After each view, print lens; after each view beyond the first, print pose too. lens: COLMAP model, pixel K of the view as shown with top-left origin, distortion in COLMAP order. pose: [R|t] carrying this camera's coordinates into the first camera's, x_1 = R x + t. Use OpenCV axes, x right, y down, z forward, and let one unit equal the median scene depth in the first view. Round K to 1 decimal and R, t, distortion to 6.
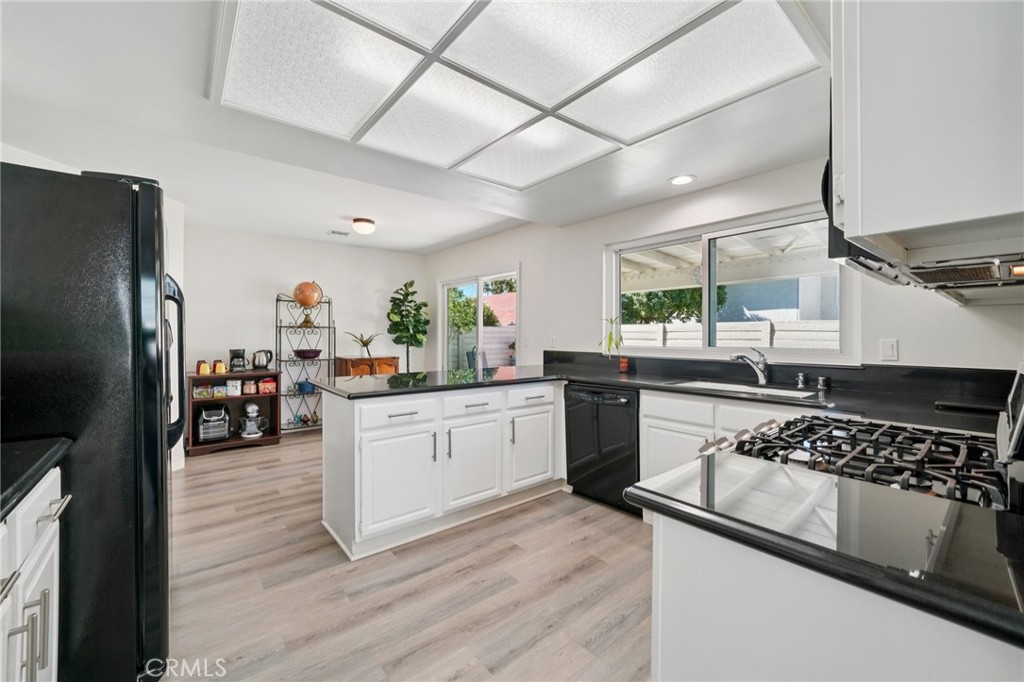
lens RADIAL K [[409.1, 0, 507.4], [0, 409.1, 332.6], [0, 0, 1]] dist [-0.009813, -0.000126]
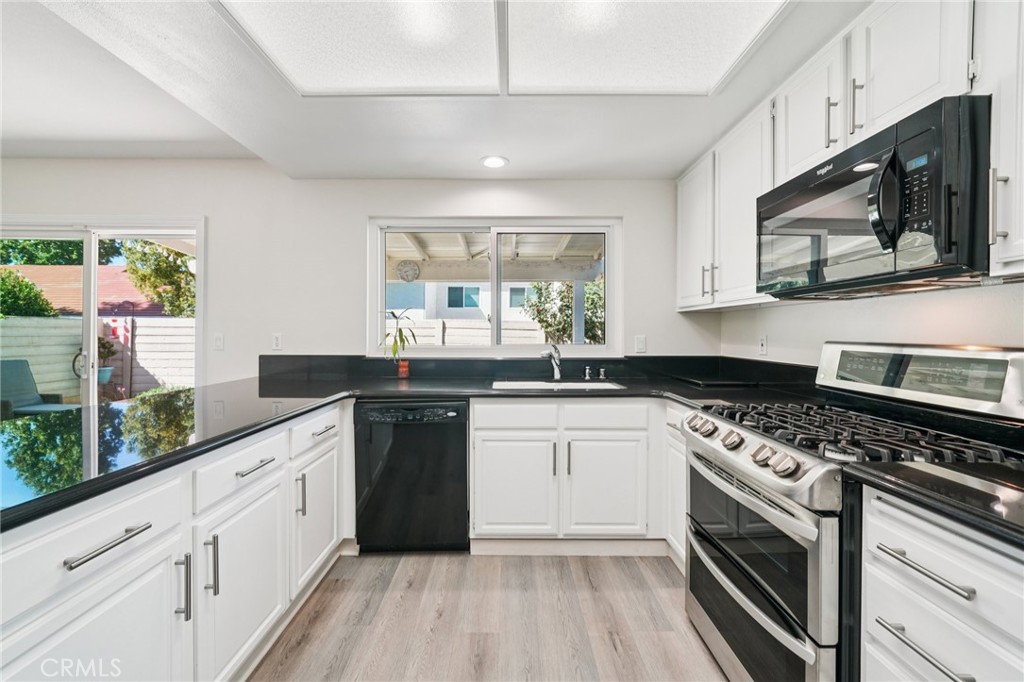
lens RADIAL K [[409.1, 0, 507.4], [0, 409.1, 332.6], [0, 0, 1]] dist [-0.009813, -0.000126]
pose [[0.633750, -0.000755, 0.773538, -0.242898], [-0.005461, 0.999970, 0.005450, 0.000839], [-0.773519, -0.007678, 0.633727, 0.375119]]
